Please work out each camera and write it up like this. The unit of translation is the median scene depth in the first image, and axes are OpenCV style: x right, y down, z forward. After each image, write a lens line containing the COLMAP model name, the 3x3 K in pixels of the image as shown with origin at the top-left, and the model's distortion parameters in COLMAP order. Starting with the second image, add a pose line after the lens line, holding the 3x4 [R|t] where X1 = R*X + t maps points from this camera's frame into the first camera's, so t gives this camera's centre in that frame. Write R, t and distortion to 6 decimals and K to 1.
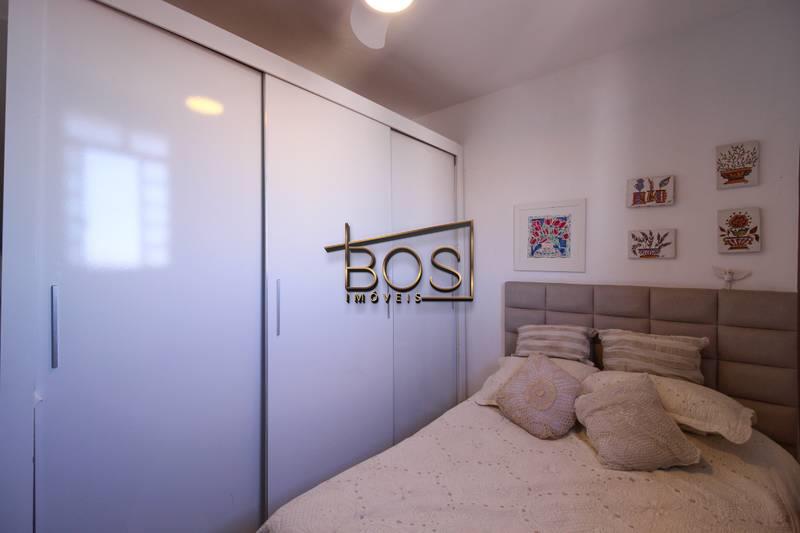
lens RADIAL K [[366.3, 0, 401.1], [0, 366.3, 266.3], [0, 0, 1]] dist [0.000667, -0.000286]
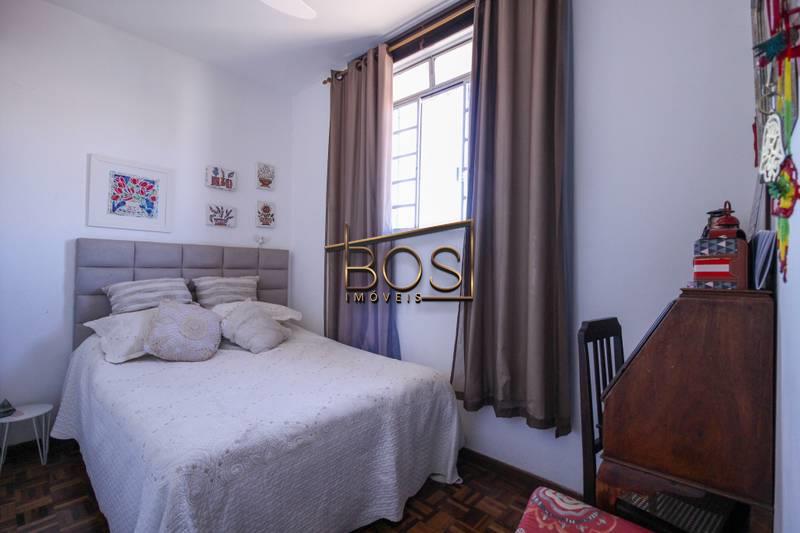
lens RADIAL K [[366.3, 0, 401.1], [0, 366.3, 265.7], [0, 0, 1]] dist [0.000667, -0.000286]
pose [[0.026222, 0.002304, 0.999653, -0.699605], [-0.017618, 0.999843, -0.001842, 0.119929], [-0.999501, -0.017564, 0.026258, 0.264520]]
